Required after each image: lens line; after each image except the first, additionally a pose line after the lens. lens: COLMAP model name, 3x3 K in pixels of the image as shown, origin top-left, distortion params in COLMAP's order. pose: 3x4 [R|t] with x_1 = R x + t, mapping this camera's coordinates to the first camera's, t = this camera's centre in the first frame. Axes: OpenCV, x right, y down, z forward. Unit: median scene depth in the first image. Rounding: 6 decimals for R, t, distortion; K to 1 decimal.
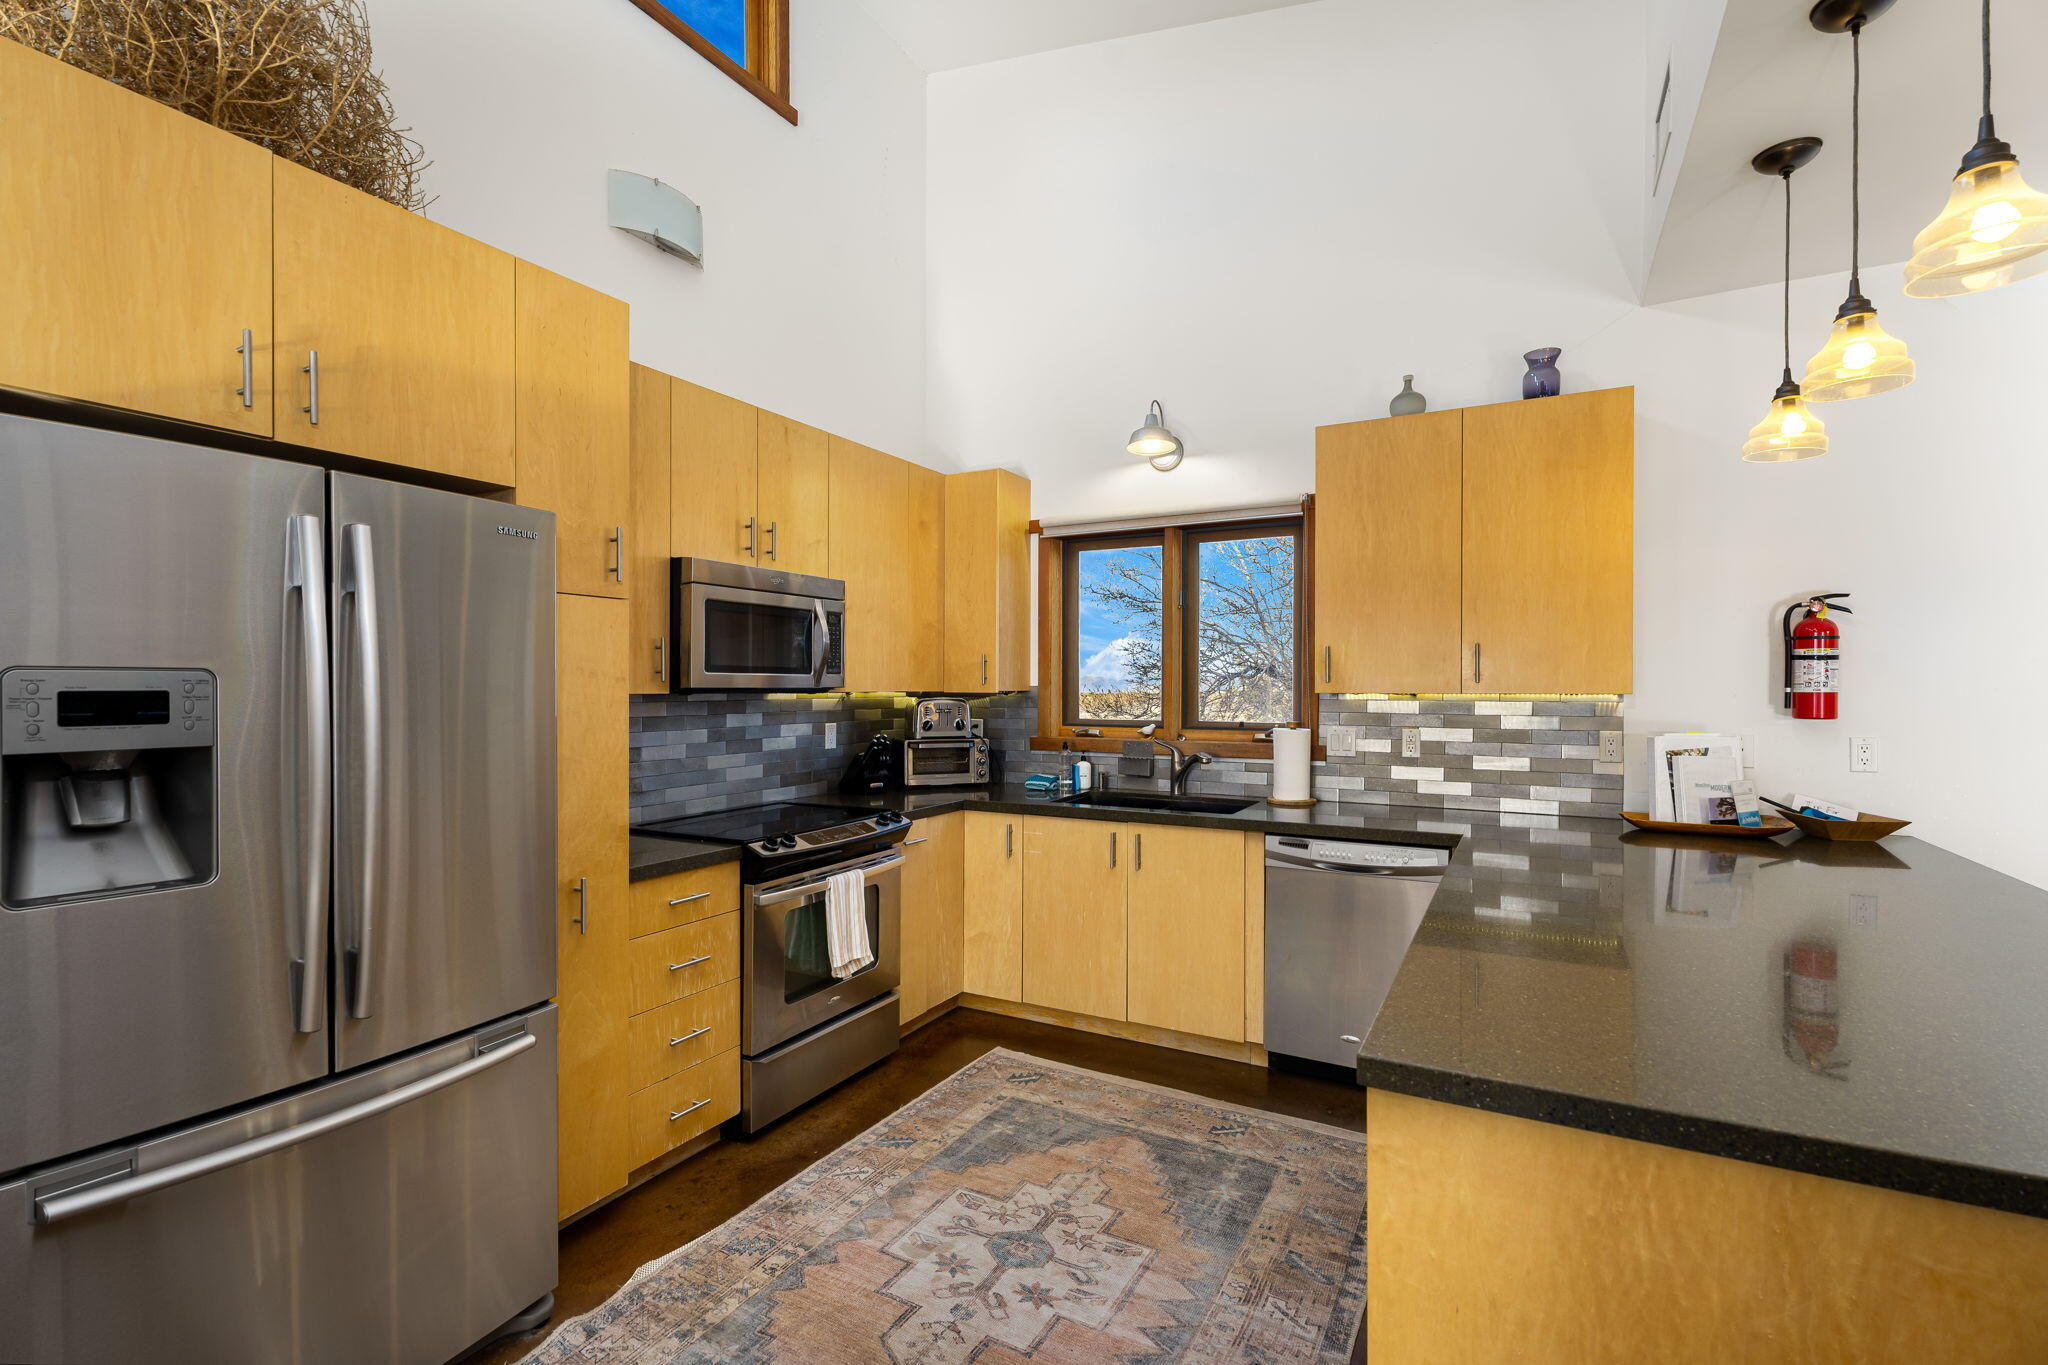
lens RADIAL K [[917.7, 0, 1024.0], [0, 917.7, 682.5], [0, 0, 1]] dist [0.000507, -0.000112]
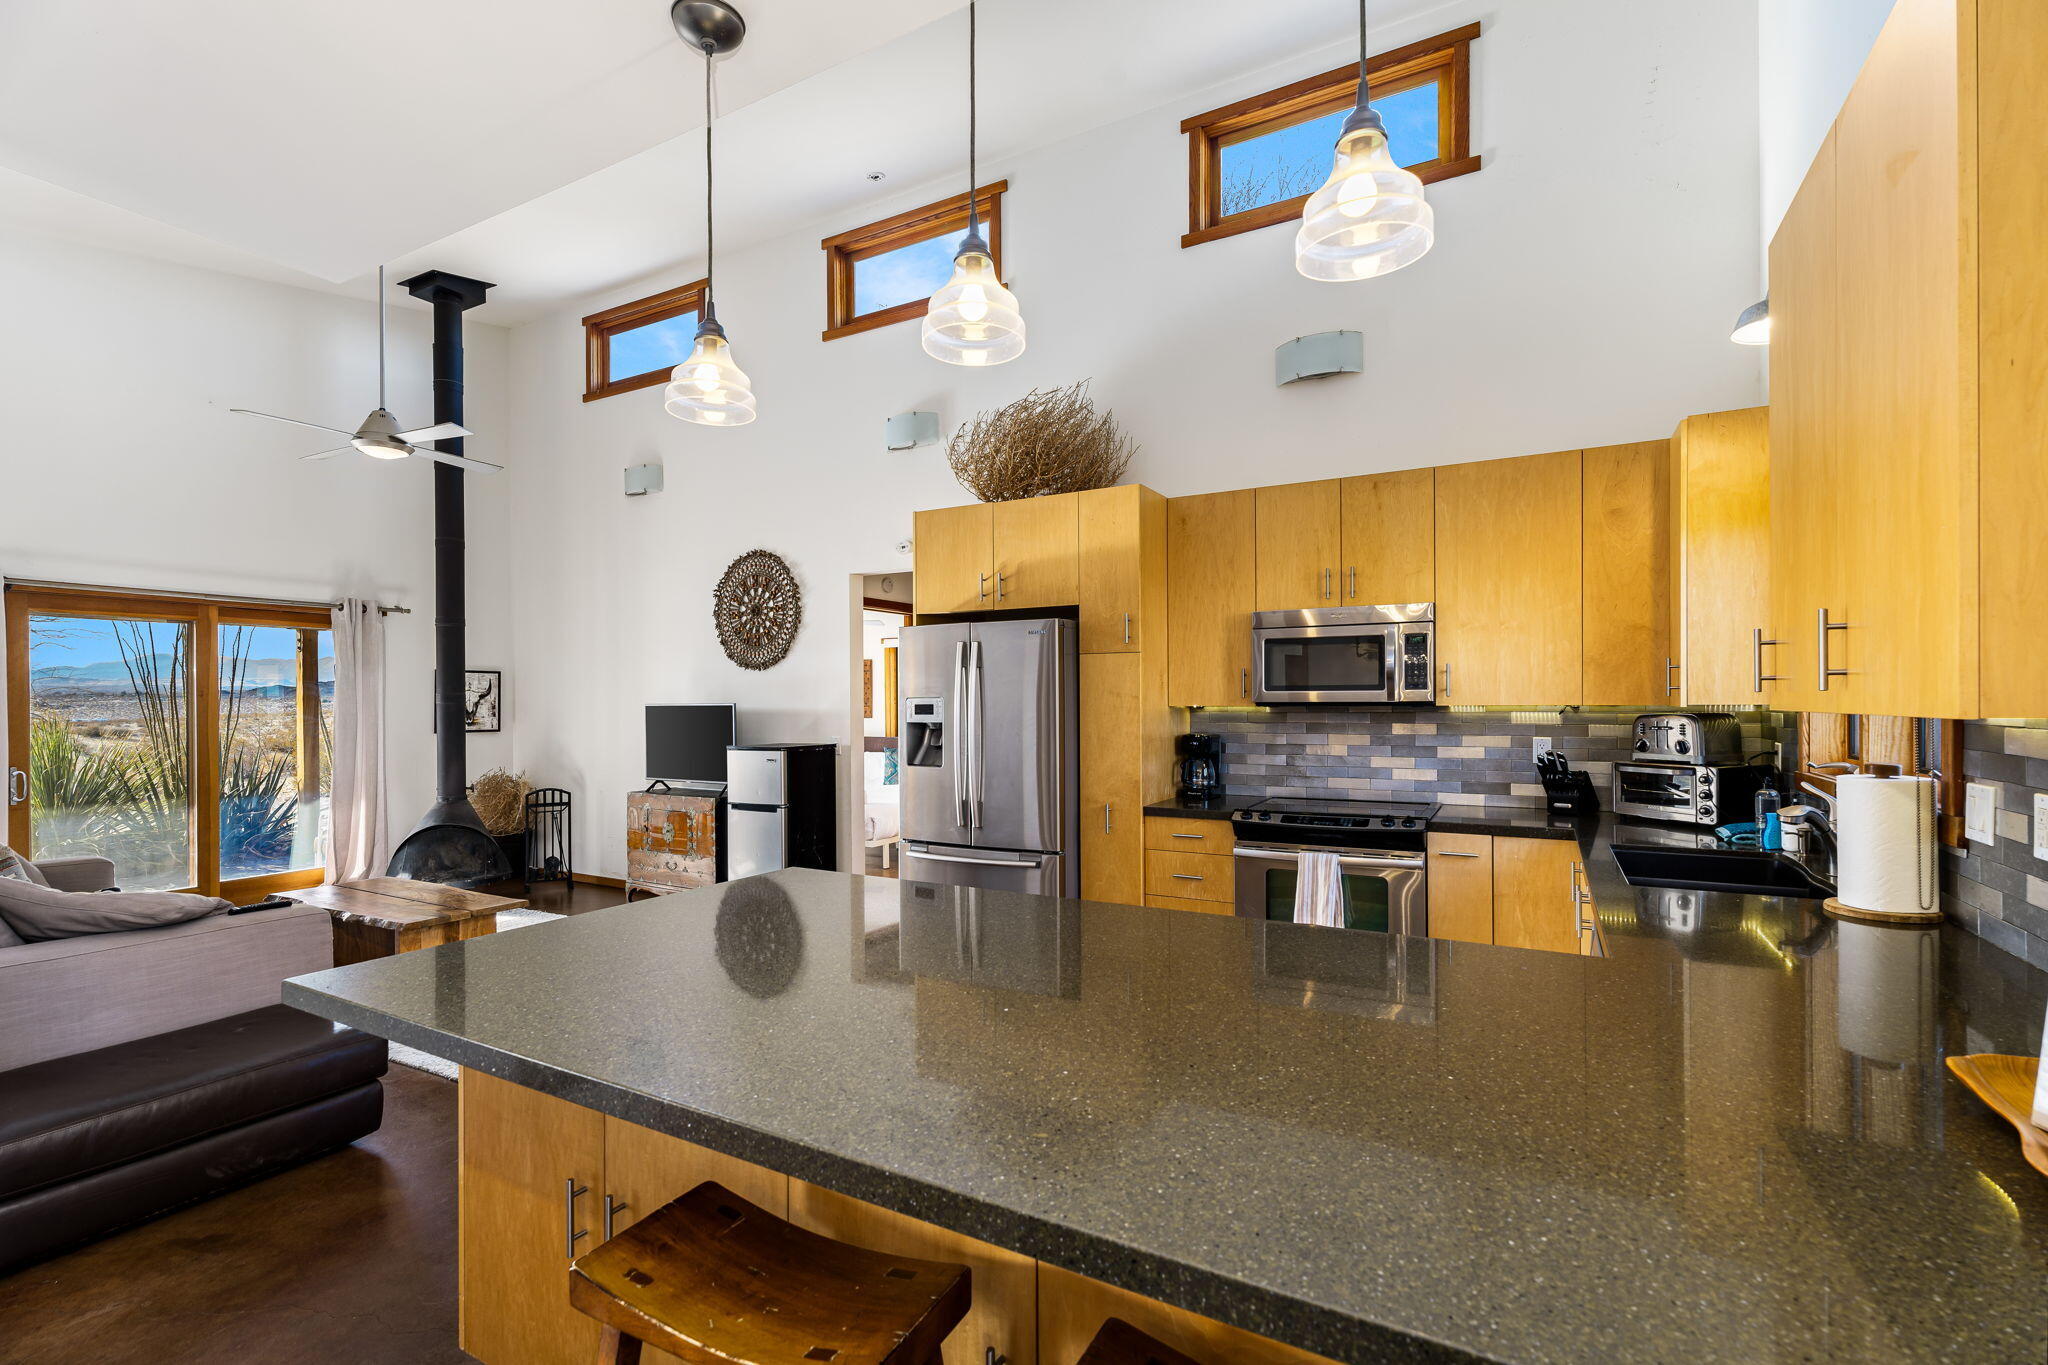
lens RADIAL K [[917.7, 0, 1024.0], [0, 917.7, 682.5], [0, 0, 1]] dist [0.000507, -0.000112]
pose [[-0.005528, -0.020098, -0.999783, 0.911208], [0.009771, 0.999749, -0.020151, 0.000332], [0.999937, -0.009880, -0.005330, 0.540053]]
